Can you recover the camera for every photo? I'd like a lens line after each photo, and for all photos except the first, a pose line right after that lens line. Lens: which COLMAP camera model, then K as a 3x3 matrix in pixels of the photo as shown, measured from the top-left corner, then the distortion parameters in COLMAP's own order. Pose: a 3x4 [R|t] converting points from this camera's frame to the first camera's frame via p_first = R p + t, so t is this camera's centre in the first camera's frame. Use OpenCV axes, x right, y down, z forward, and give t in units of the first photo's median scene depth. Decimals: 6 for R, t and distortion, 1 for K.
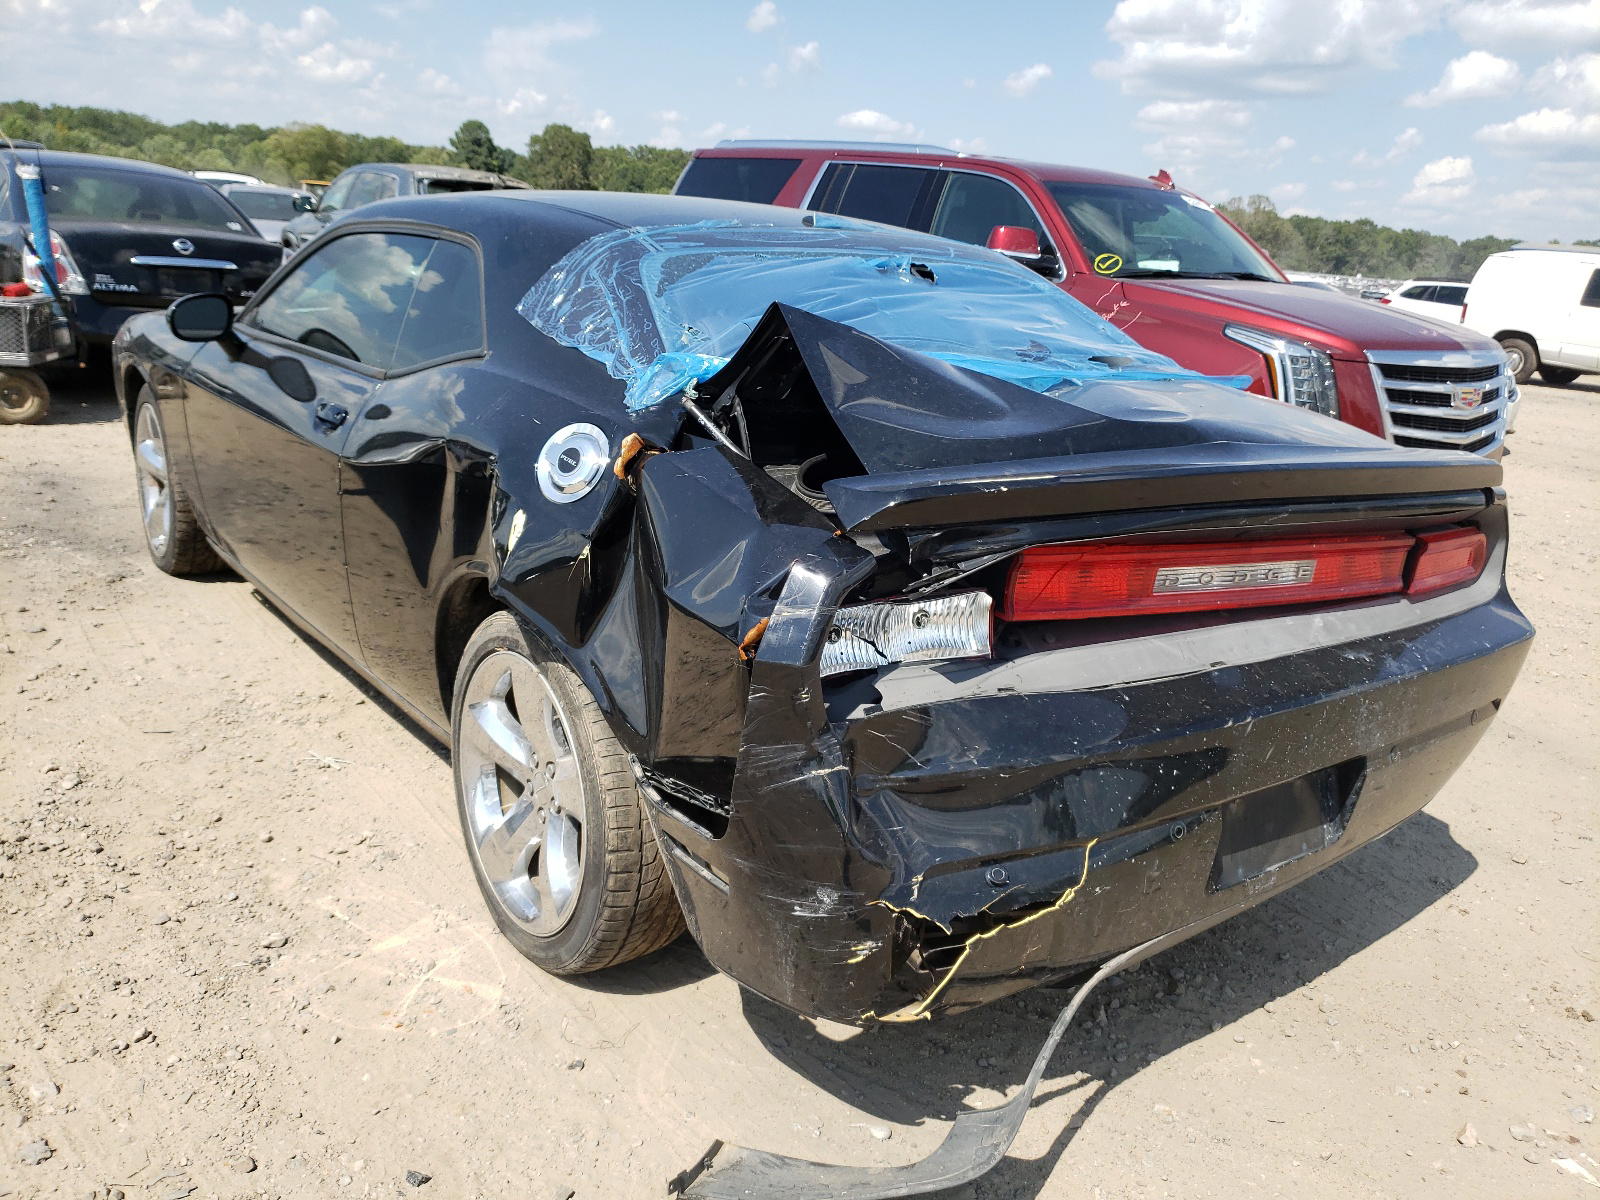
lens RADIAL K [[1228.8, 0, 802.1], [0, 1228.8, 600.0], [0, 0, 1]] dist [0.012180, -0.009605]
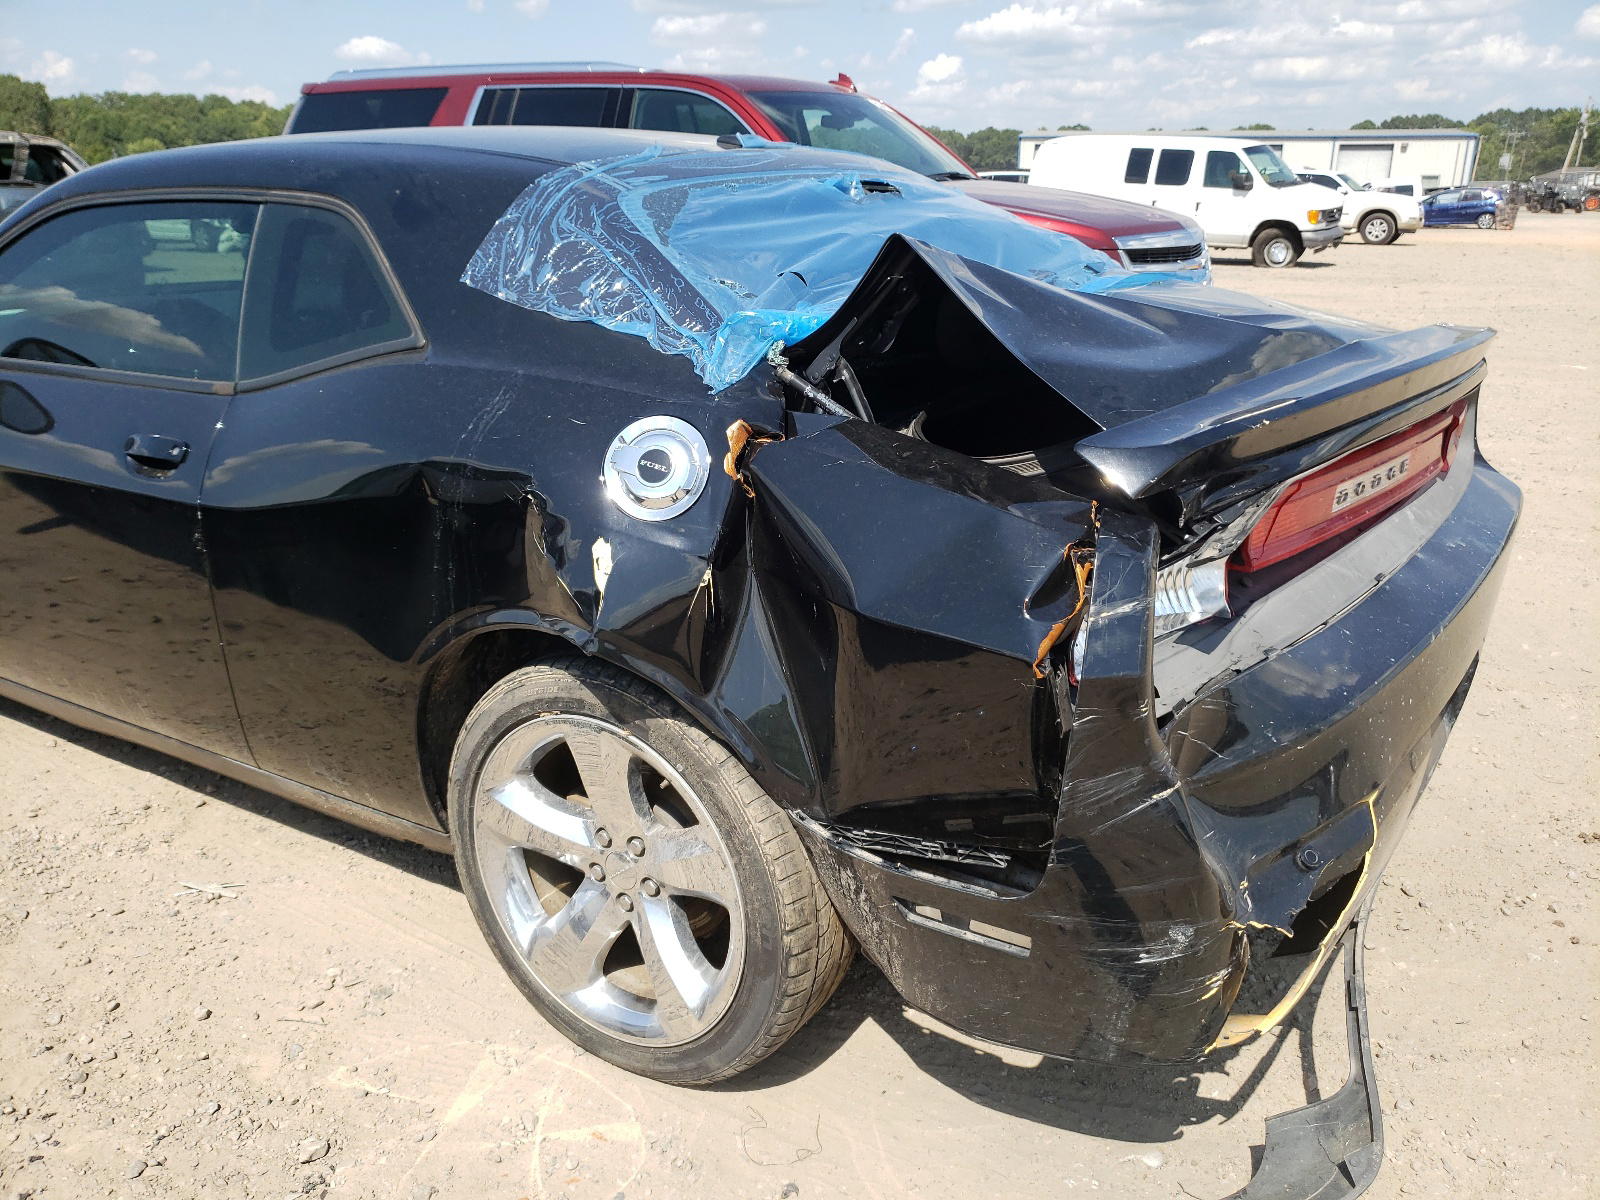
lens RADIAL K [[1228.8, 0, 793.5], [0, 1228.8, 604.3], [0, 0, 1]] dist [0.012180, -0.009605]
pose [[0.940682, -0.182954, 0.285735, -0.332961], [0.166158, 0.982669, 0.082177, -0.073492], [-0.295818, -0.029825, 0.954779, 0.215439]]
